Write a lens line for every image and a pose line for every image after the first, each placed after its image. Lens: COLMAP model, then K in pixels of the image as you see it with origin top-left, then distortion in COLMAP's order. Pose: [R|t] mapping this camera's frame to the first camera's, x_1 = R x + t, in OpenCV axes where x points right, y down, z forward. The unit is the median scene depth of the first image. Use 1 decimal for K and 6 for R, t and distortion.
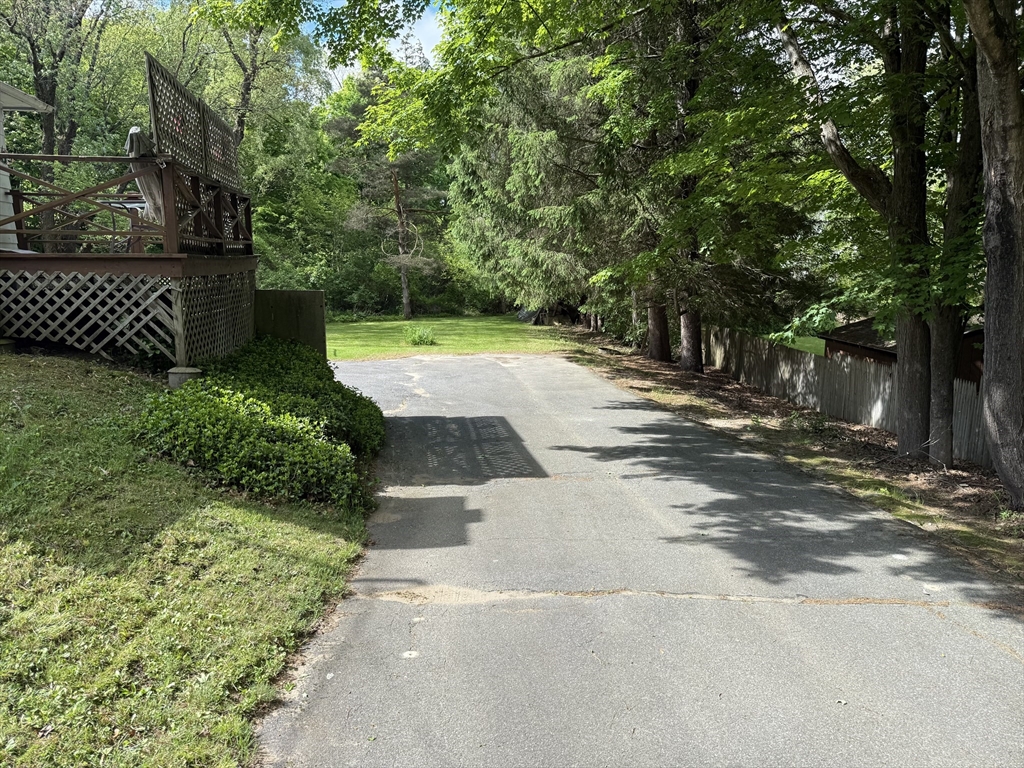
lens RADIAL K [[724.3, 0, 512.4], [0, 724.3, 383.8], [0, 0, 1]] dist [0.063755, -0.073466]
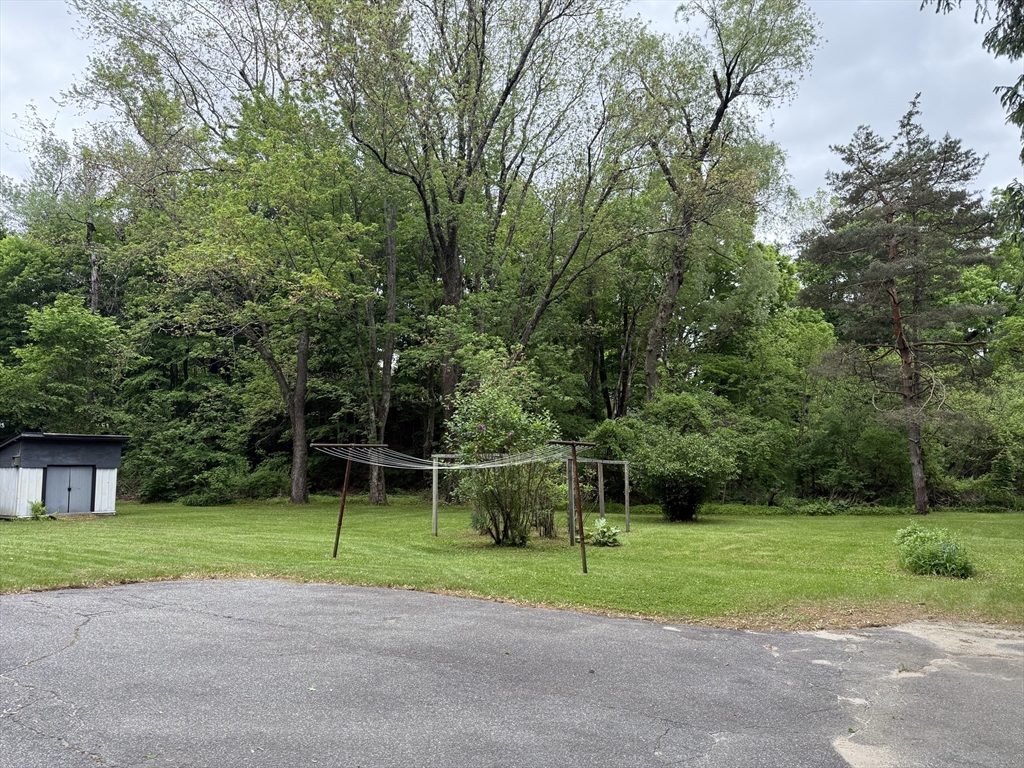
lens RADIAL K [[724.3, 0, 510.3], [0, 724.3, 387.0], [0, 0, 1]] dist [0.063755, -0.073466]
pose [[0.786133, -0.078447, -0.613059, -0.026504], [-0.077832, 0.971451, -0.224111, -0.024662], [0.613138, 0.223897, 0.757583, 0.272557]]
